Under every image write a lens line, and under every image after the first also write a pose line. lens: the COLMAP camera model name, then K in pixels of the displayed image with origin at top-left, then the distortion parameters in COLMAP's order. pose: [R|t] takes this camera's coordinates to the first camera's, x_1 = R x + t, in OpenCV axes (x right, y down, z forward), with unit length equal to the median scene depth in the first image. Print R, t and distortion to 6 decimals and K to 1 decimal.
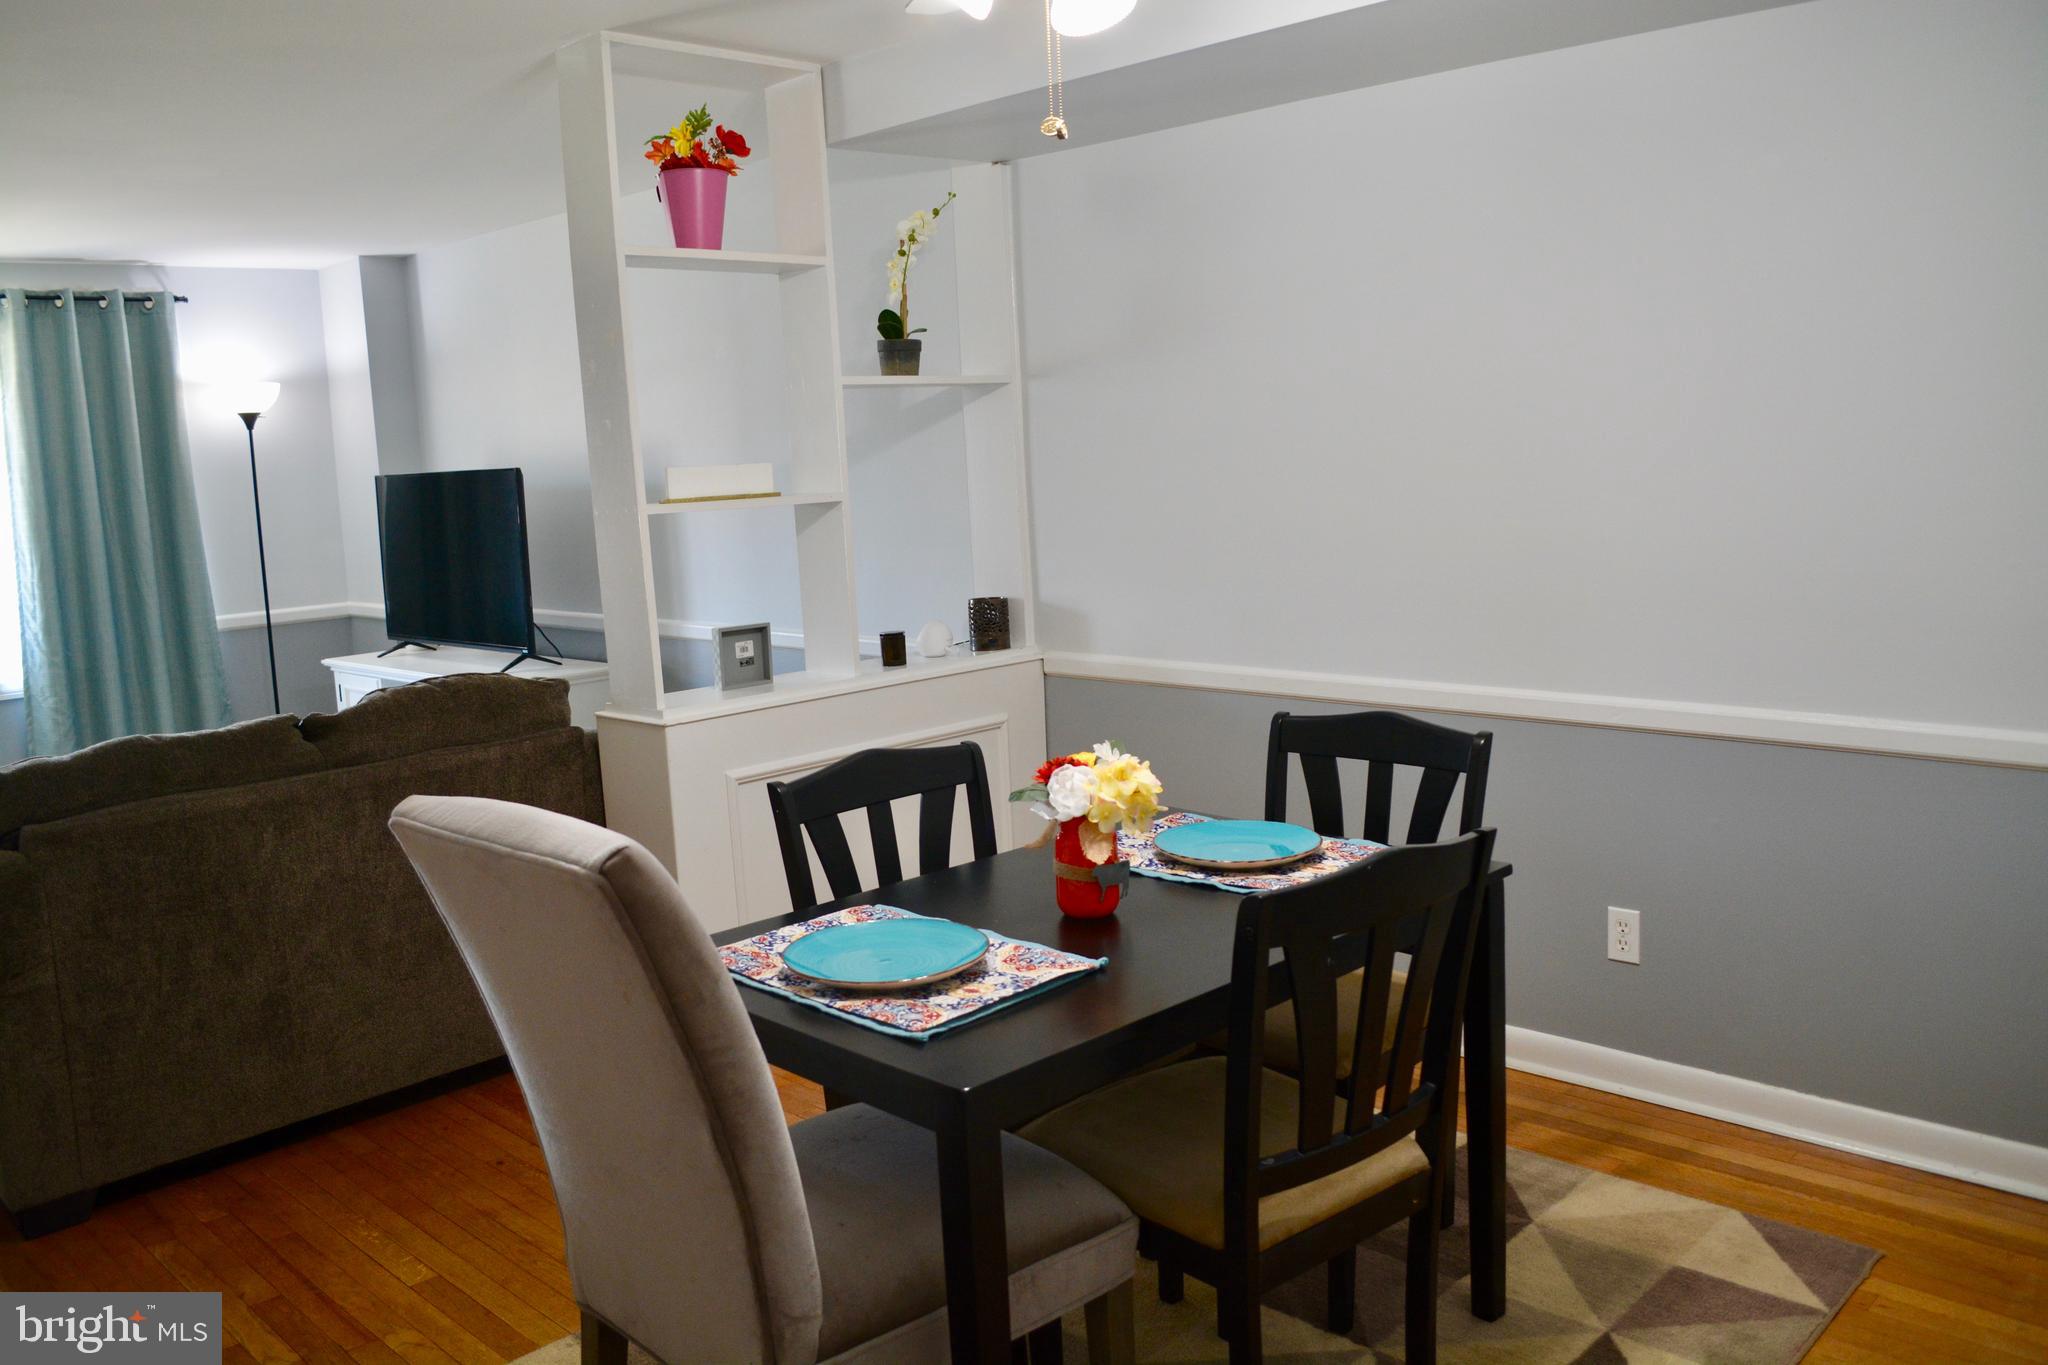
lens RADIAL K [[1611.0, 0, 1010.7], [0, 1611.0, 685.9], [0, 0, 1]] dist [-0.078598, 0.004513]
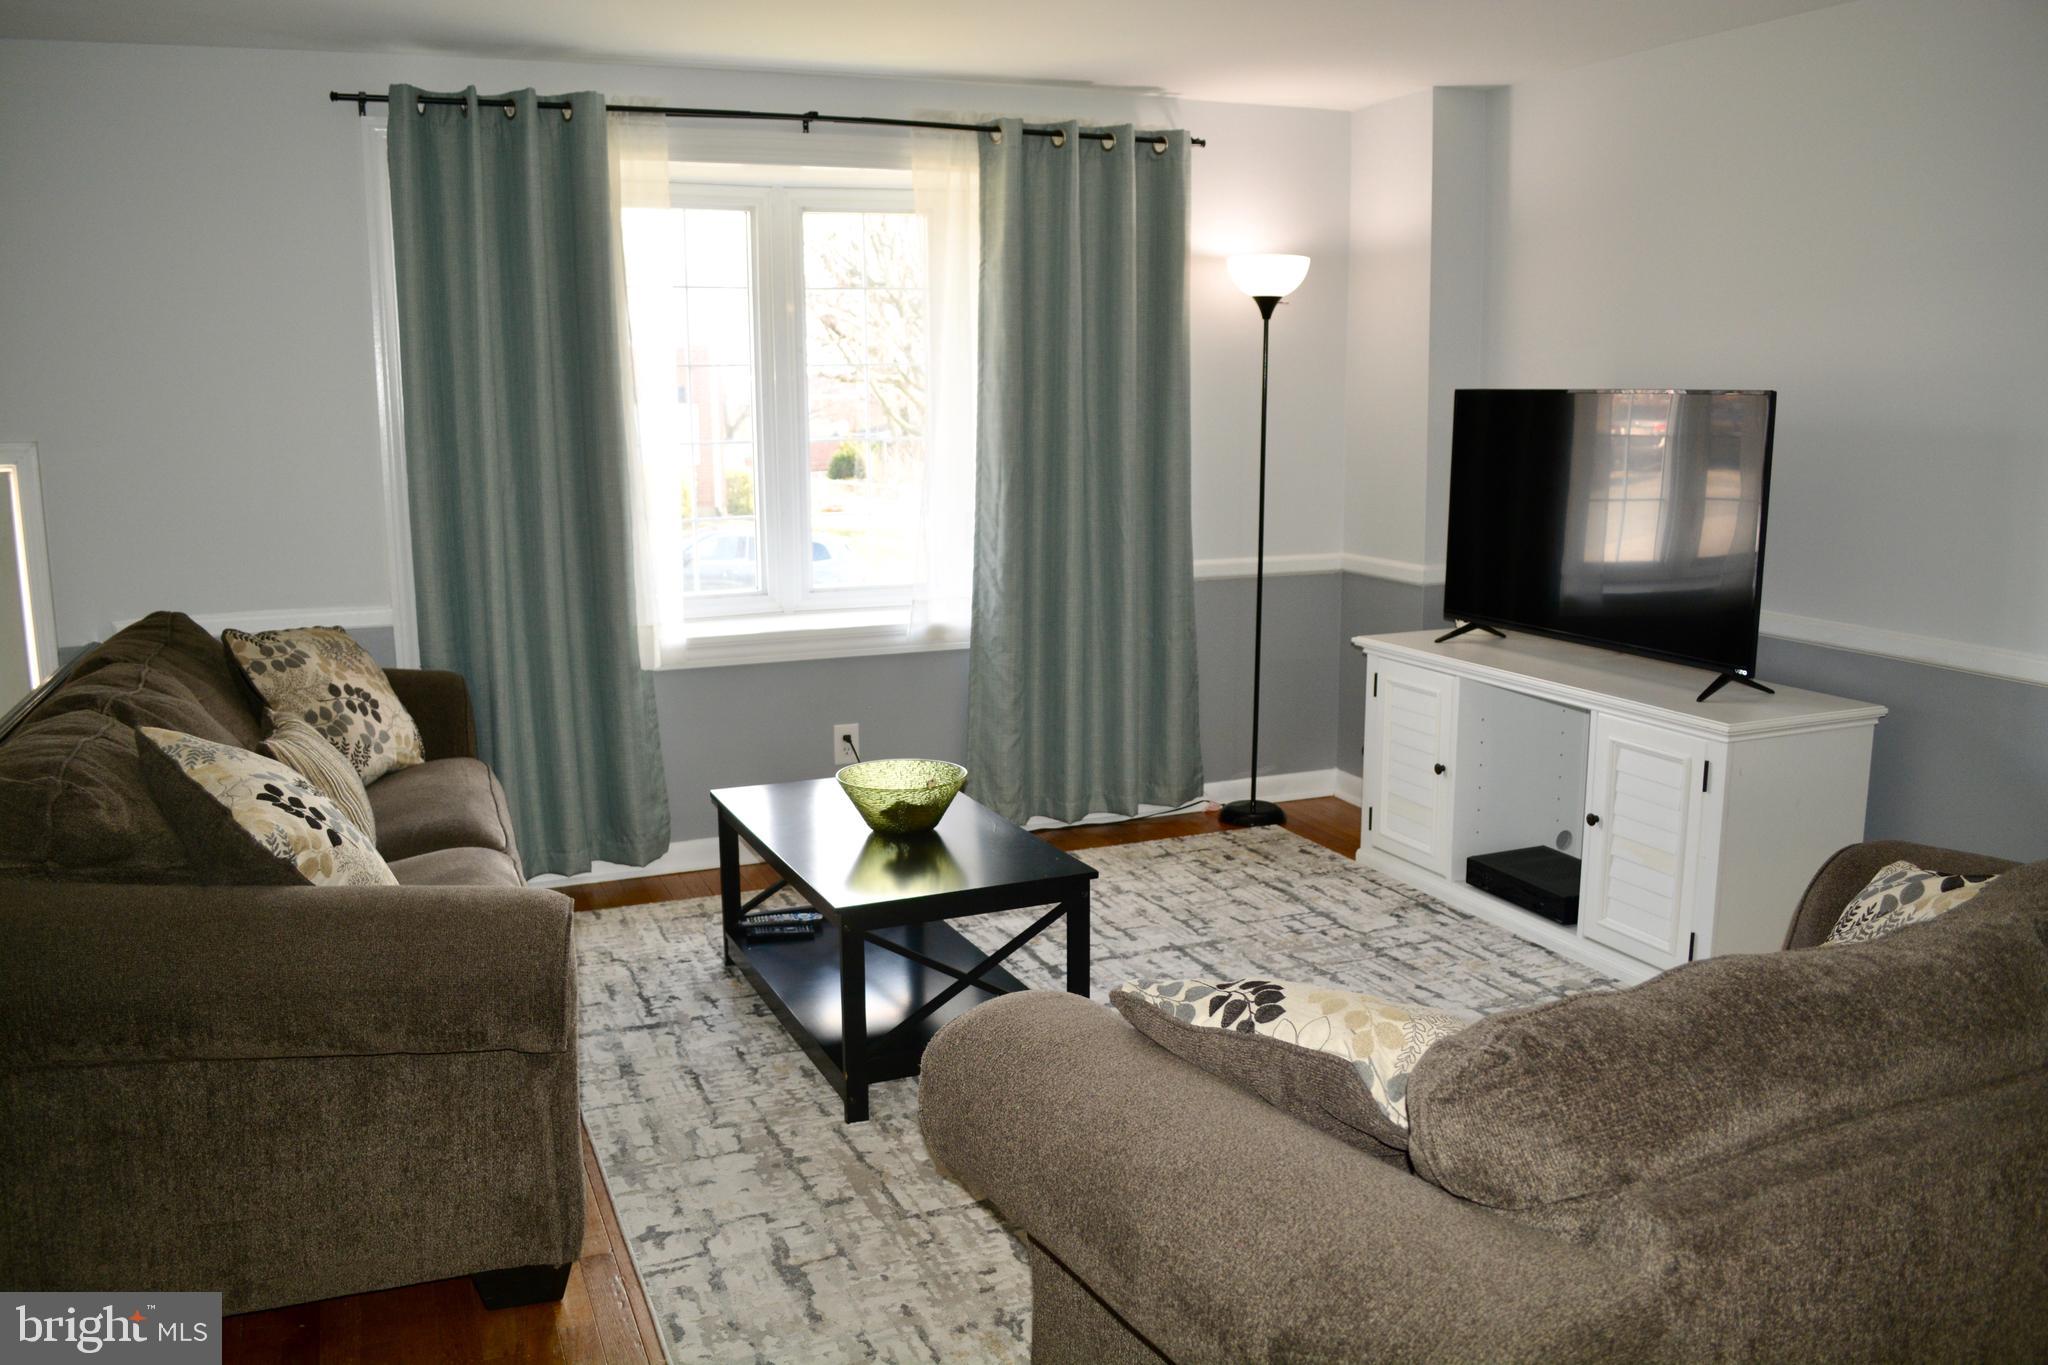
lens RADIAL K [[1611.0, 0, 1010.7], [0, 1611.0, 685.9], [0, 0, 1]] dist [-0.078598, 0.004513]
pose [[0.918139, 0.108801, -0.381030, -0.508373], [-0.091736, 0.993806, 0.062727, -0.045055], [0.385495, -0.022637, 0.922432, 0.438457]]
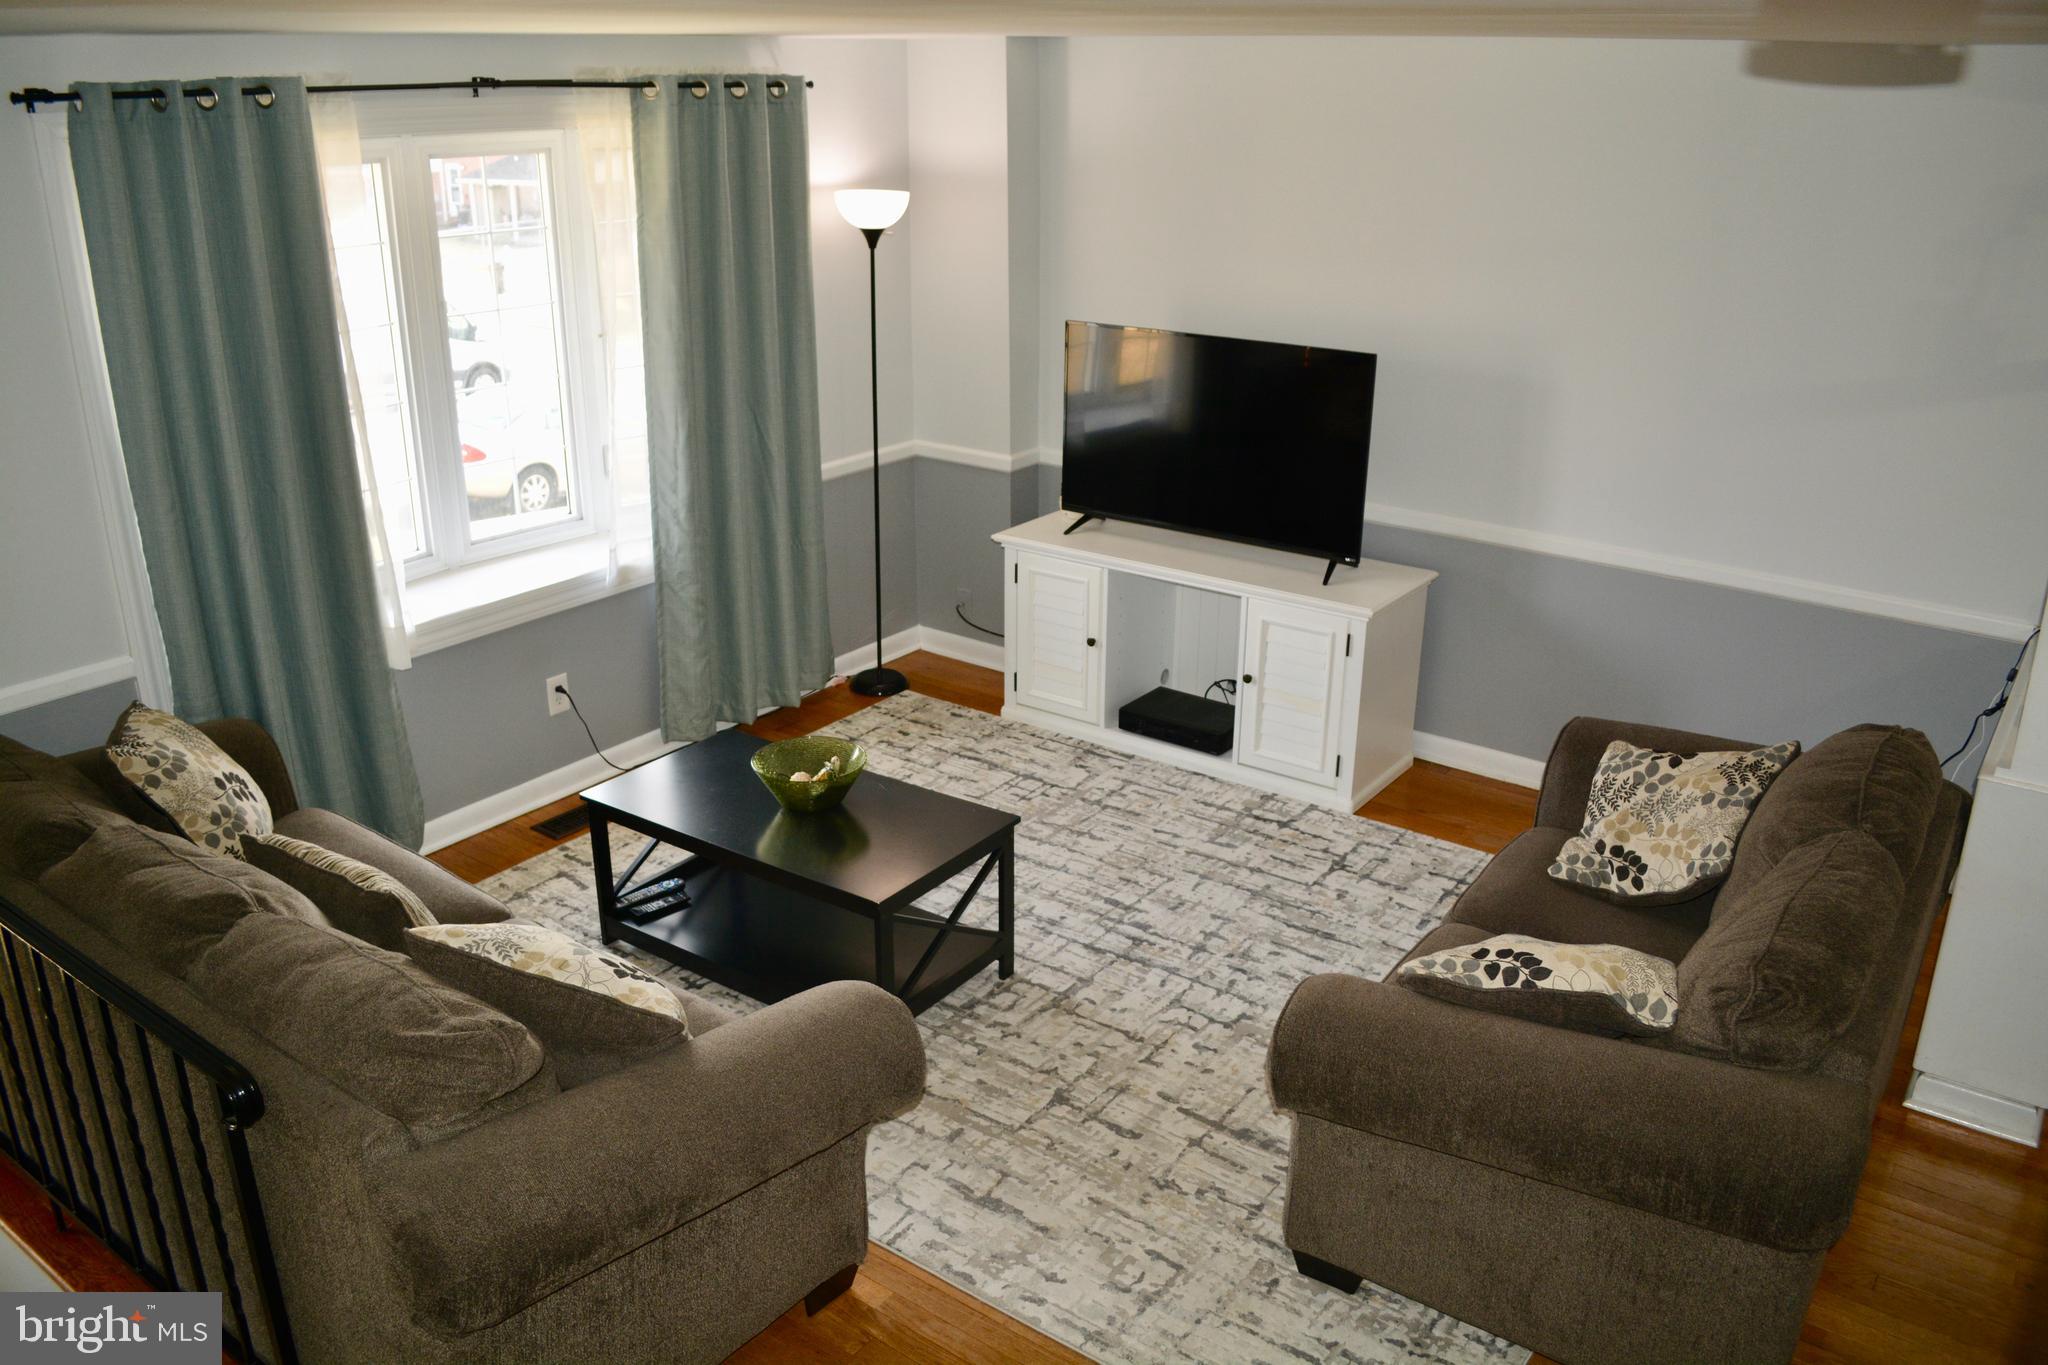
lens RADIAL K [[1605.6, 0, 1015.8], [0, 1605.6, 686.0], [0, 0, 1]] dist [-0.085762, 0.013305]
pose [[0.989556, -0.003100, 0.144118, -0.947622], [-0.027718, 0.977022, 0.211330, -0.209578], [-0.141462, -0.213118, 0.966731, 0.234540]]
